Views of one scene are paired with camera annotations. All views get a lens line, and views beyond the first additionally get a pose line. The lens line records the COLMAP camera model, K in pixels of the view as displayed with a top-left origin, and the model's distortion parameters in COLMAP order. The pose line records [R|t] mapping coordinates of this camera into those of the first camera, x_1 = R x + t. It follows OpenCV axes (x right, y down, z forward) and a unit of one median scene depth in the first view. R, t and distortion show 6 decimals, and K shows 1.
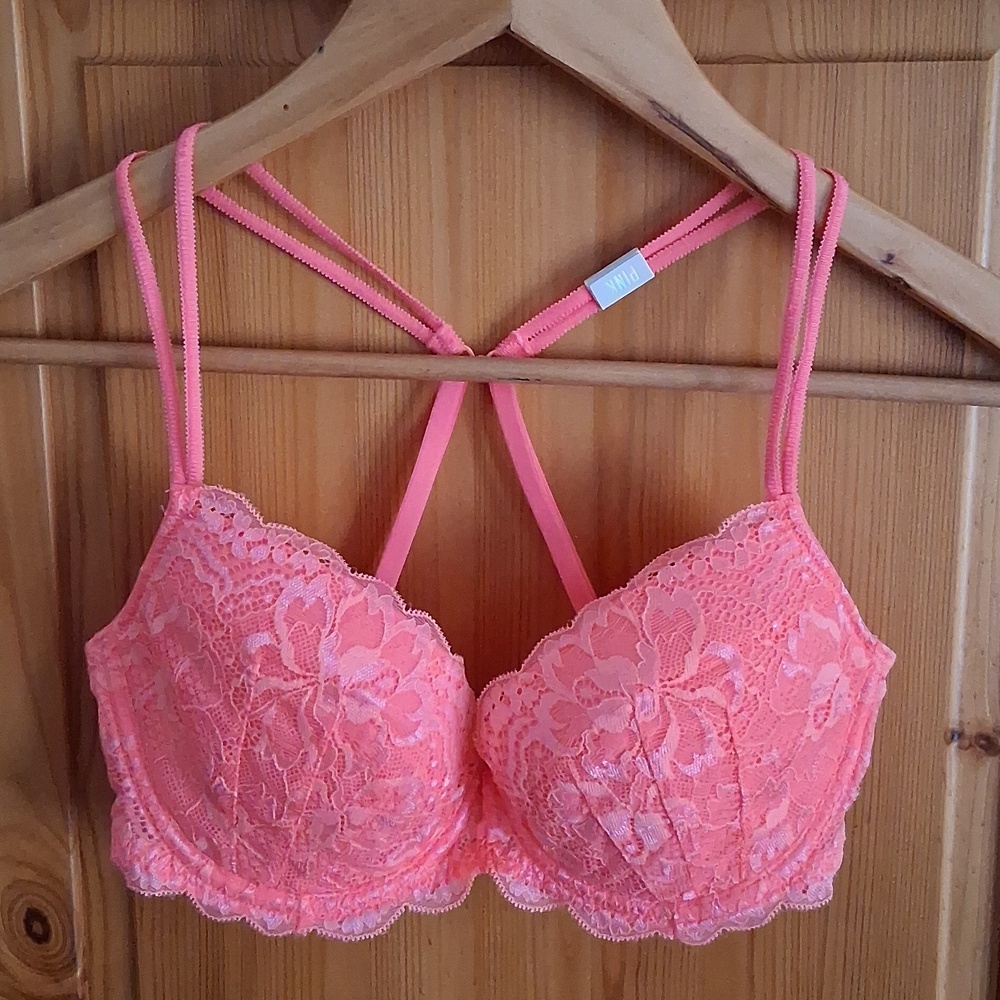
lens RADIAL K [[1769.8, 0, 501.5], [0, 1769.8, 527.5], [0, 0, 1]] dist [0.231841, -0.012705]
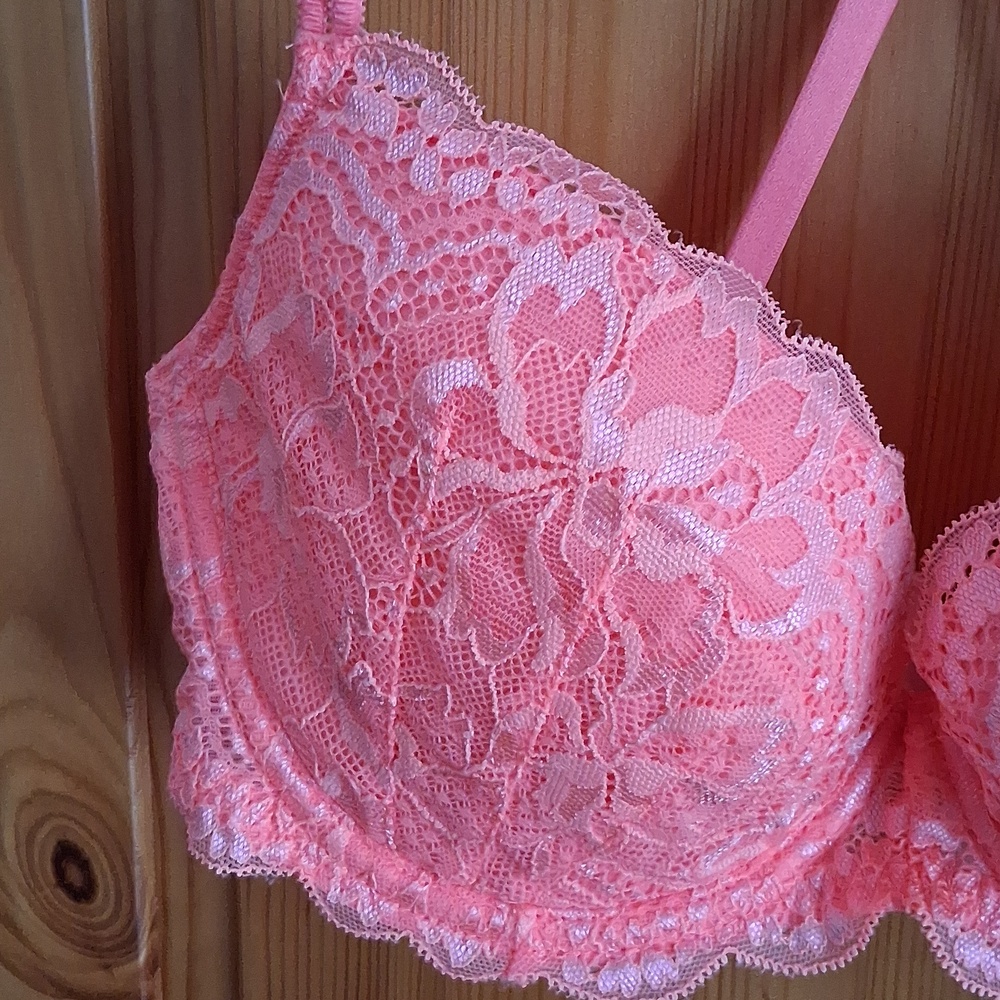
lens RADIAL K [[1754.8, 0, 423.3], [0, 1754.8, 500.5], [0, 0, 1]] dist [0.006627, 0.020215]
pose [[0.973268, 0.082128, -0.214486, -0.045038], [-0.066233, 0.994569, 0.080284, 0.058277], [0.219915, -0.063932, 0.973422, 0.553223]]
